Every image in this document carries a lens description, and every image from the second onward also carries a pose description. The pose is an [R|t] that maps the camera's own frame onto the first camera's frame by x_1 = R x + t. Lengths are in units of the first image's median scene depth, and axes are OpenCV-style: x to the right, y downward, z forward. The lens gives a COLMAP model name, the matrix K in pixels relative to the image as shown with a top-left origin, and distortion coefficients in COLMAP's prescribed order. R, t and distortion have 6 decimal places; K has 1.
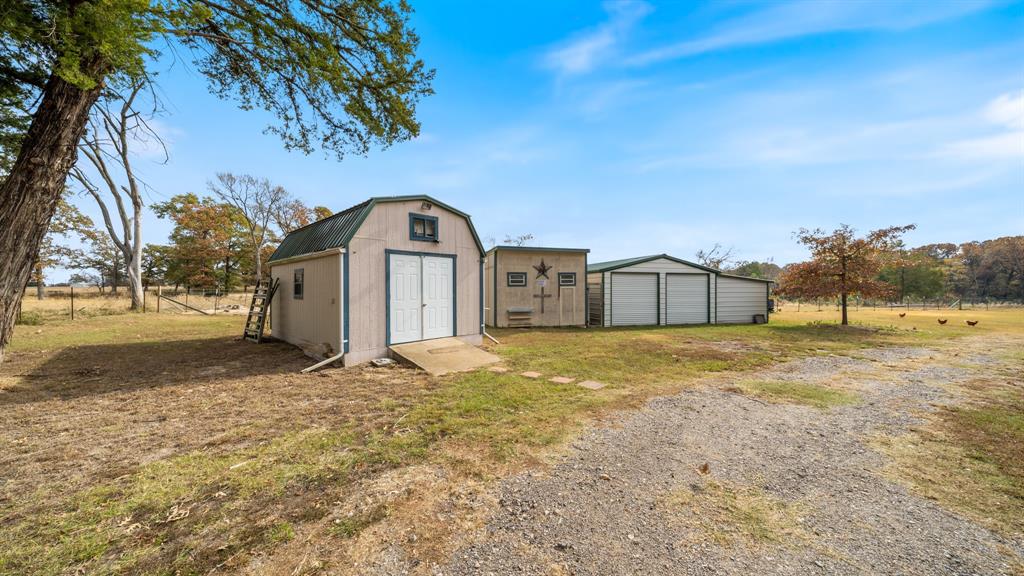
lens RADIAL K [[372.5, 0, 511.6], [0, 372.5, 289.0], [0, 0, 1]] dist [-0.000152, -0.000021]
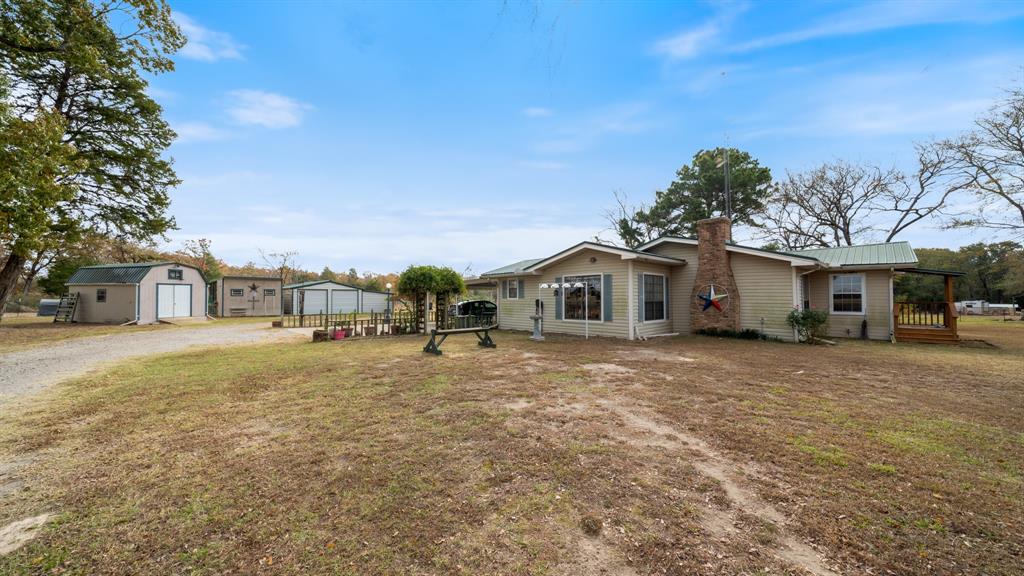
lens RADIAL K [[372.5, 0, 510.0], [0, 372.5, 290.1], [0, 0, 1]] dist [-0.000152, -0.000021]
pose [[0.886545, 0.011237, 0.462506, 0.618706], [-0.003513, 0.999840, -0.017558, -0.013902], [-0.462630, 0.013941, 0.886442, -2.325136]]
